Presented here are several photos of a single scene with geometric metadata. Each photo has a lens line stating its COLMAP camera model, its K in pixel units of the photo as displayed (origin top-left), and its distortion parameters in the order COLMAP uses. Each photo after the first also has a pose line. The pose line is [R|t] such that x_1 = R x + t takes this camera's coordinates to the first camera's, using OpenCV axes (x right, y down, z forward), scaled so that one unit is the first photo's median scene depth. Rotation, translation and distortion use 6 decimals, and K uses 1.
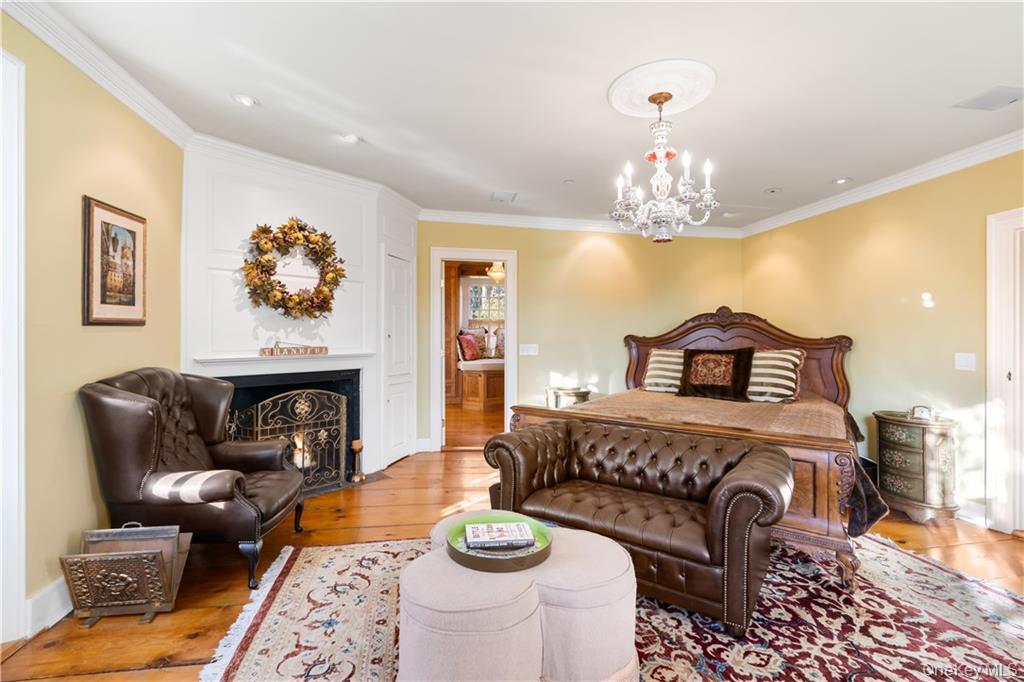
lens RADIAL K [[474.6, 0, 507.5], [0, 474.6, 332.8], [0, 0, 1]] dist [-0.002139, 0.000333]
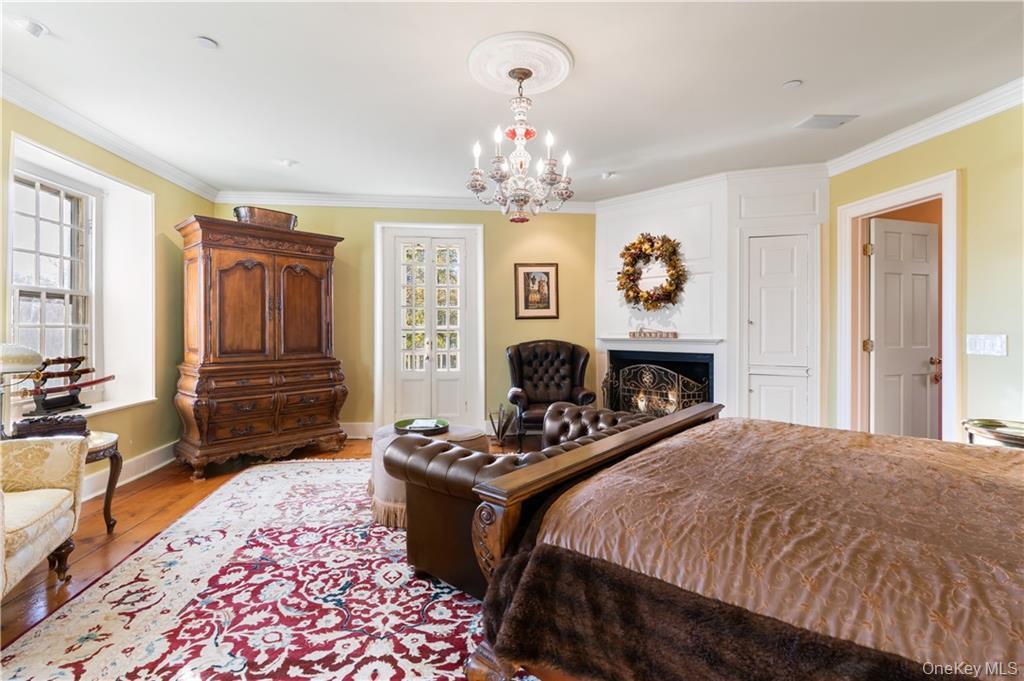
lens RADIAL K [[474.6, 0, 511.4], [0, 474.6, 331.9], [0, 0, 1]] dist [-0.002139, 0.000333]
pose [[-0.085563, 0.006236, -0.996313, 1.446996], [0.005601, 0.999968, 0.005778, 0.033302], [0.996317, -0.005086, -0.085595, 1.183844]]
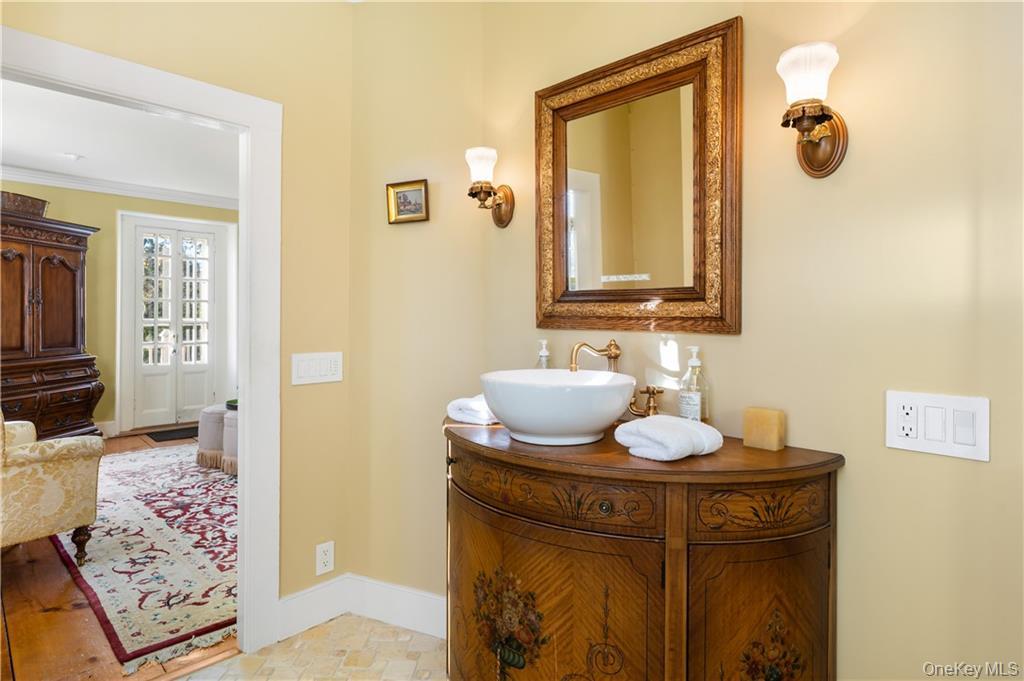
lens RADIAL K [[550.5, 0, 525.1], [0, 550.5, 316.2], [0, 0, 1]] dist [0.000105, 0.000001]
pose [[0.568572, 0.004241, -0.822623, 2.312800], [-0.000042, 0.999987, 0.005127, -0.010101], [0.822634, -0.002881, 0.568564, 0.474732]]
